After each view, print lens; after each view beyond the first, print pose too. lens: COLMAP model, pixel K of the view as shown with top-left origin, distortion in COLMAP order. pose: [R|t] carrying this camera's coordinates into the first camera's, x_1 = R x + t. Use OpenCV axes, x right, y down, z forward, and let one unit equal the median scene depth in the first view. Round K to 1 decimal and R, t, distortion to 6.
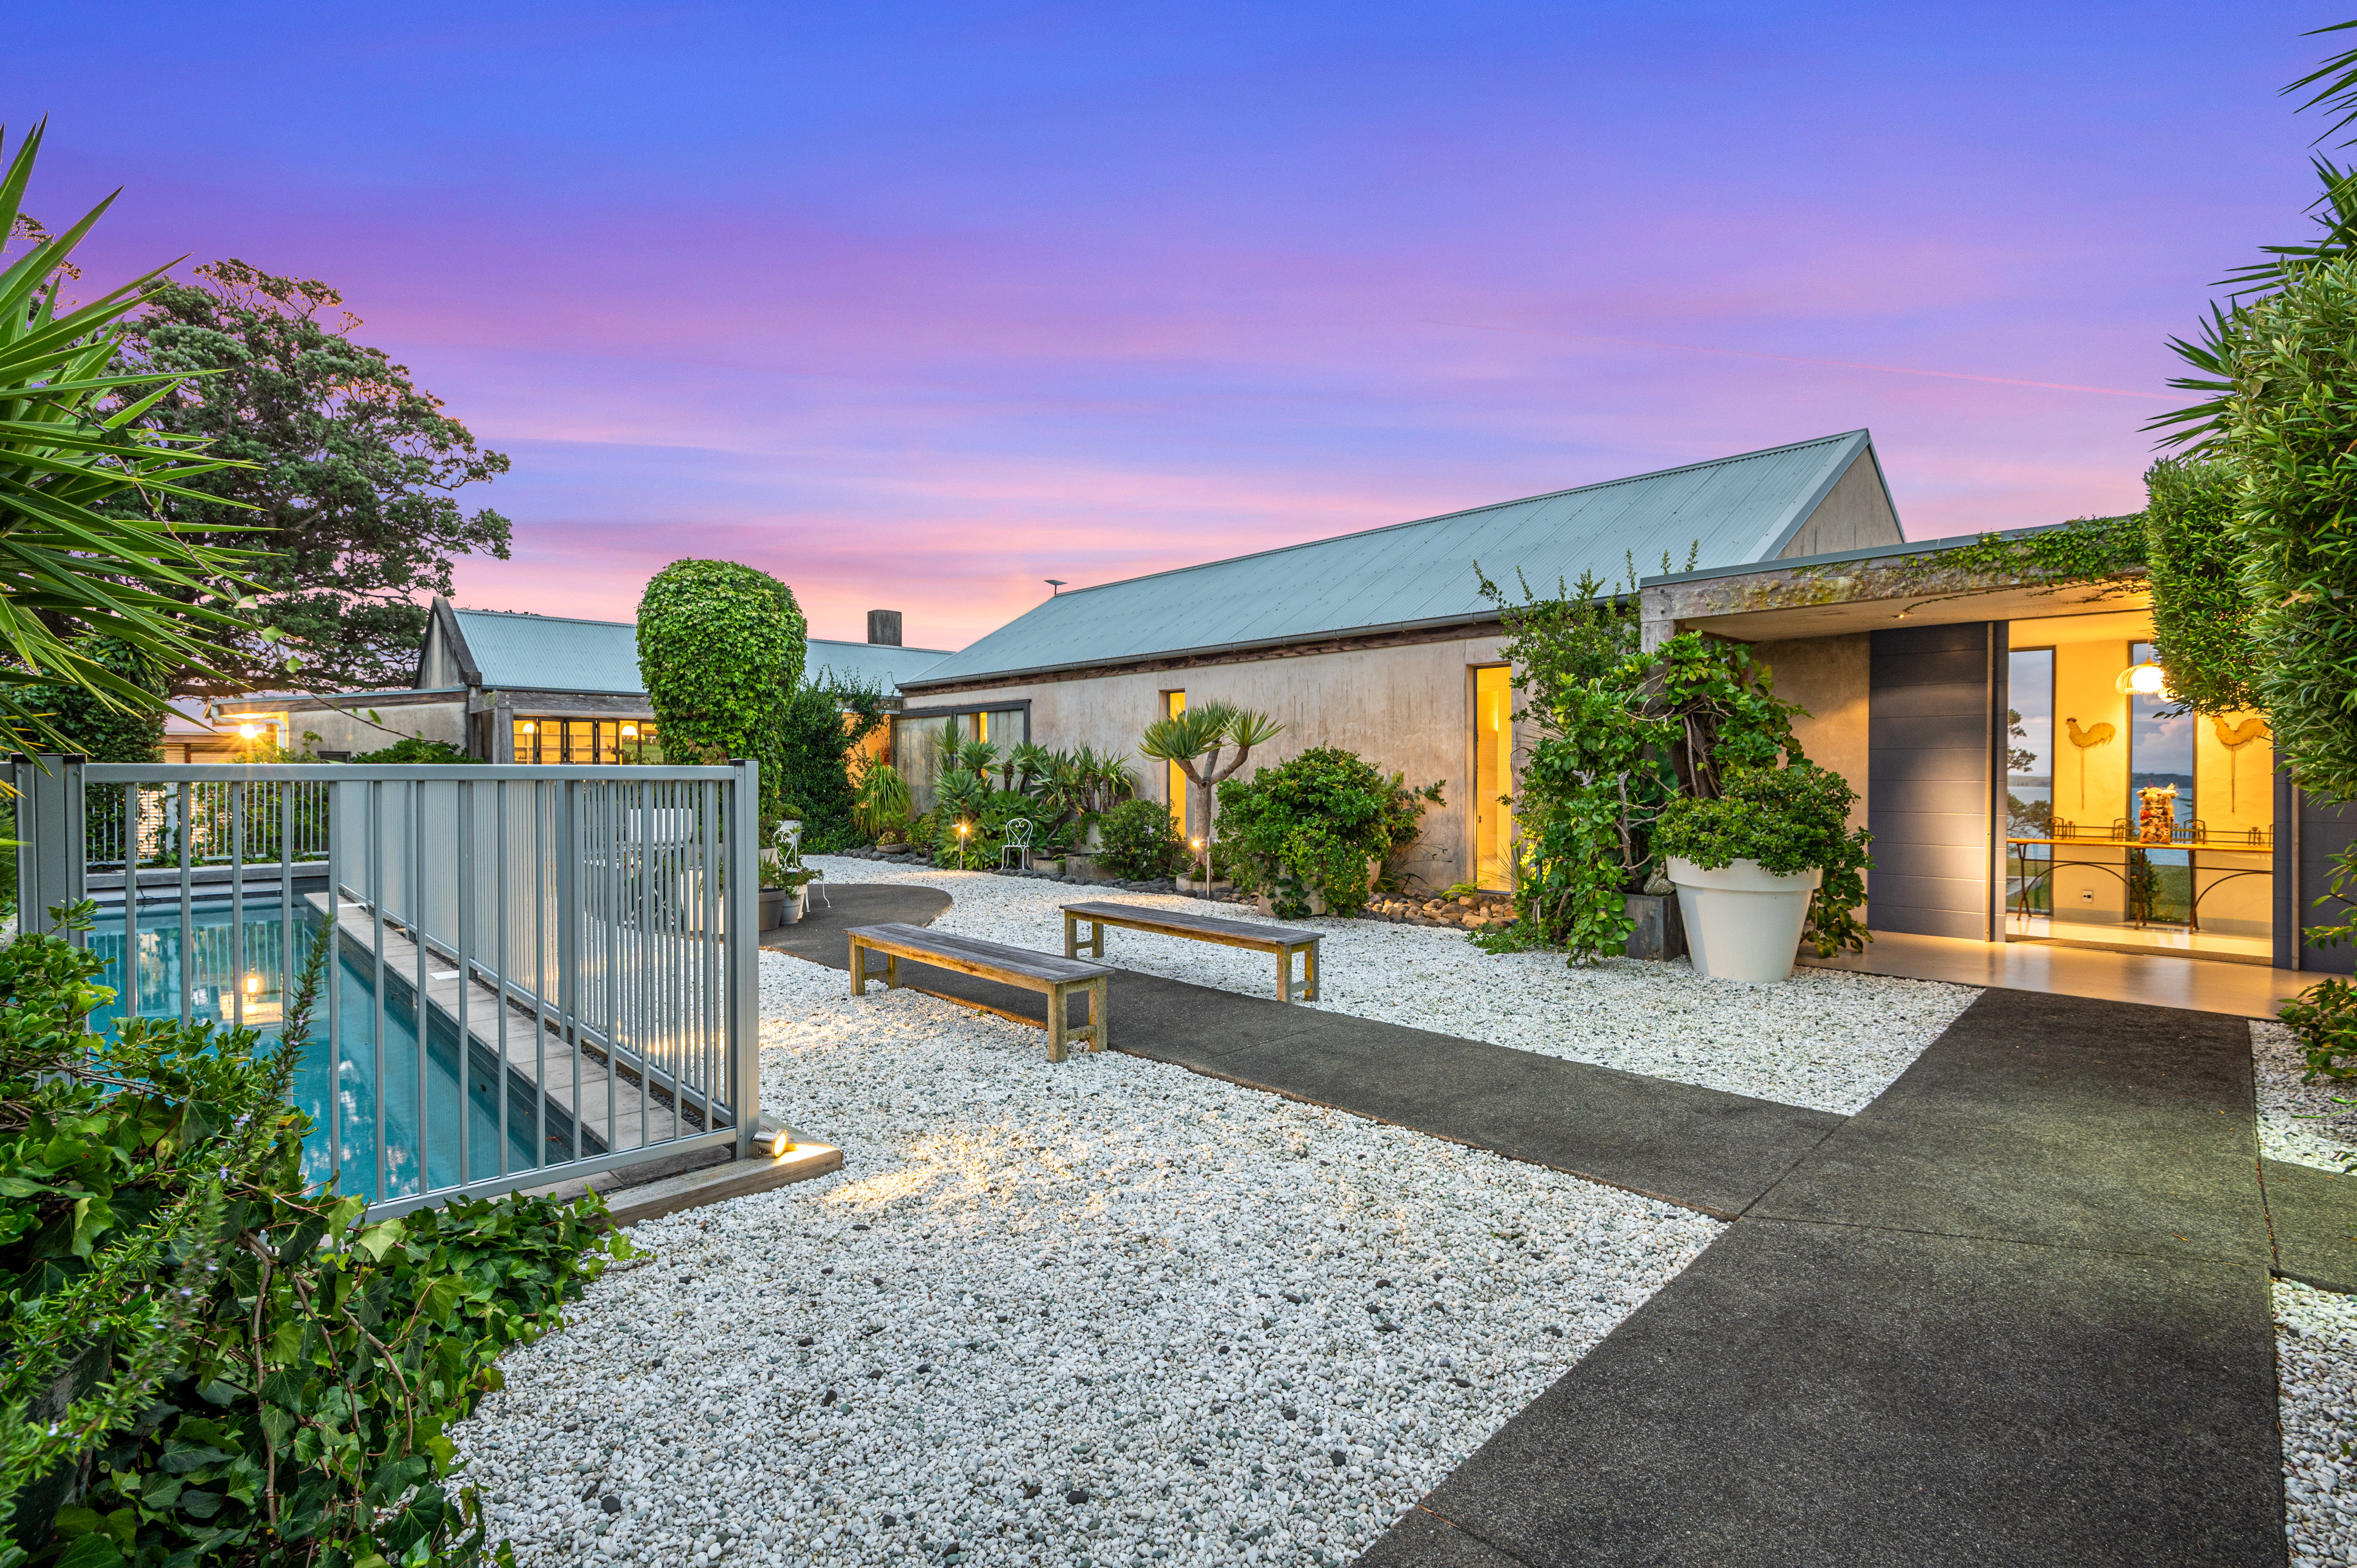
lens RADIAL K [[1078.4, 0, 1187.2], [0, 1078.4, 780.9], [0, 0, 1]] dist [-0.001541, -0.000150]
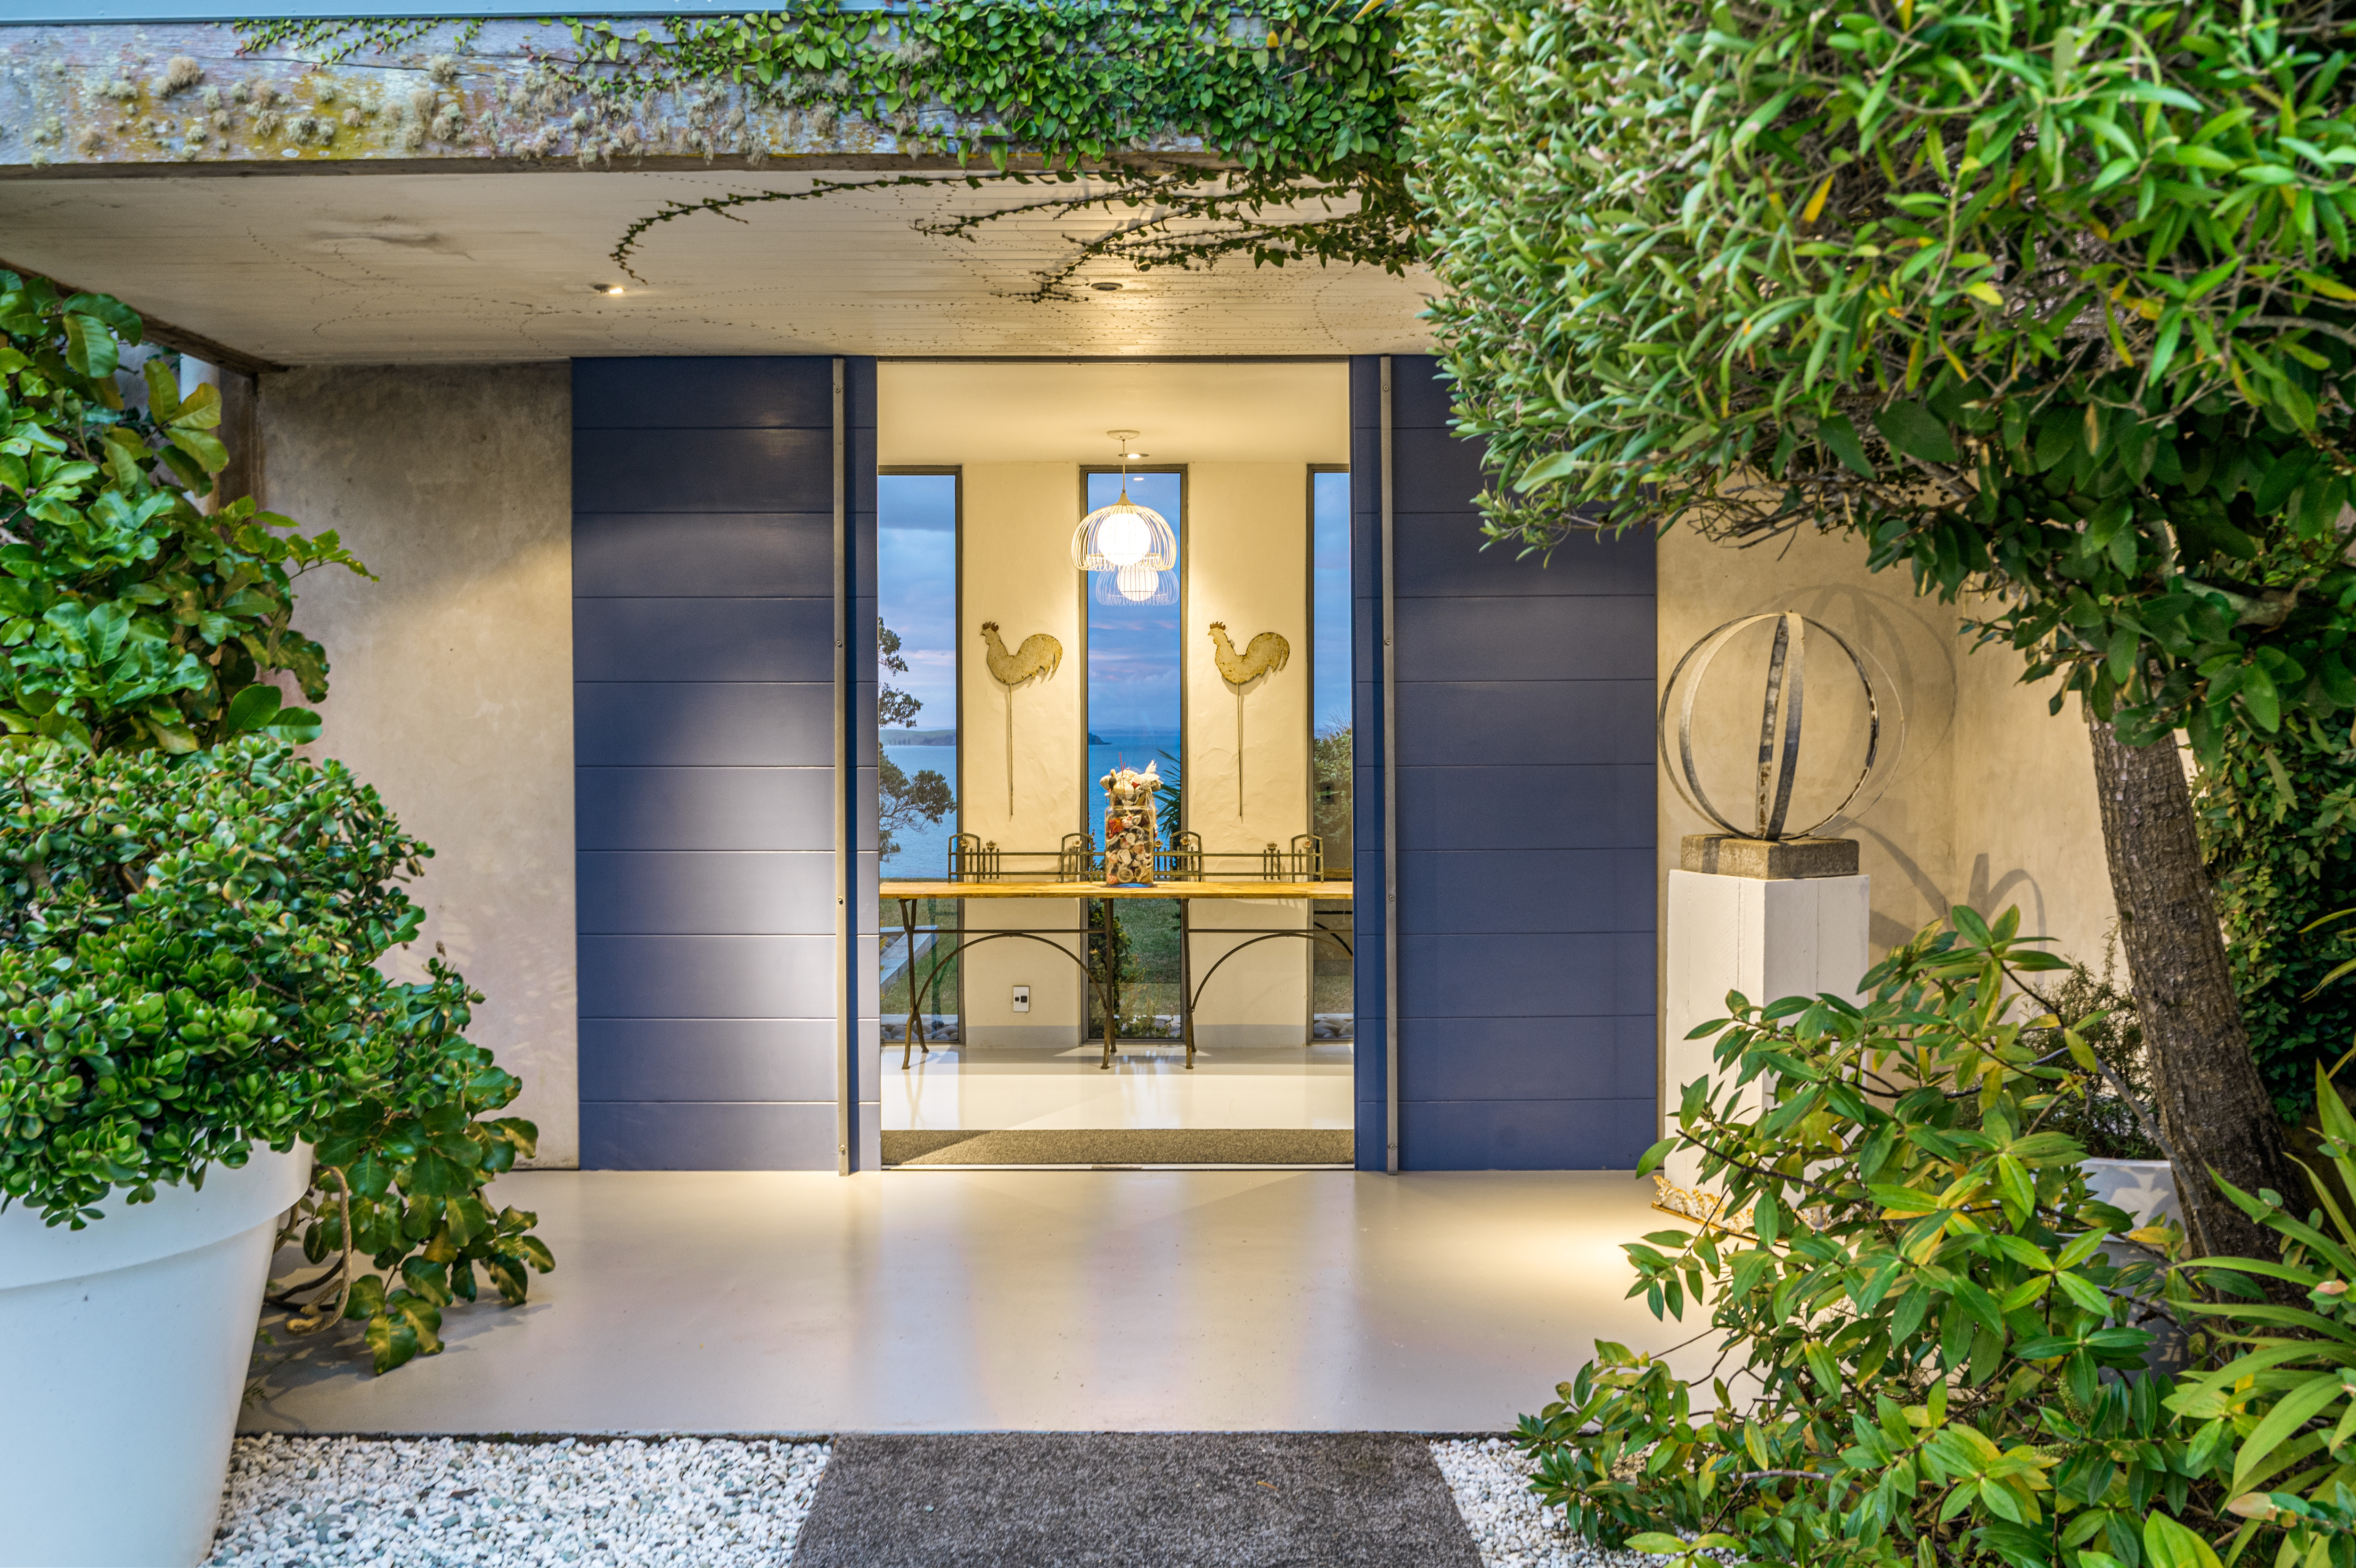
lens RADIAL K [[1773.5, 0, 1177.3], [0, 1773.5, 778.5], [0, 0, 1]] dist [0.009057, 0.001219]
pose [[0.686713, -0.025396, 0.726485, 0.337592], [0.009588, 0.999619, 0.025881, -0.010441], [-0.726865, -0.010807, 0.686695, 0.439776]]
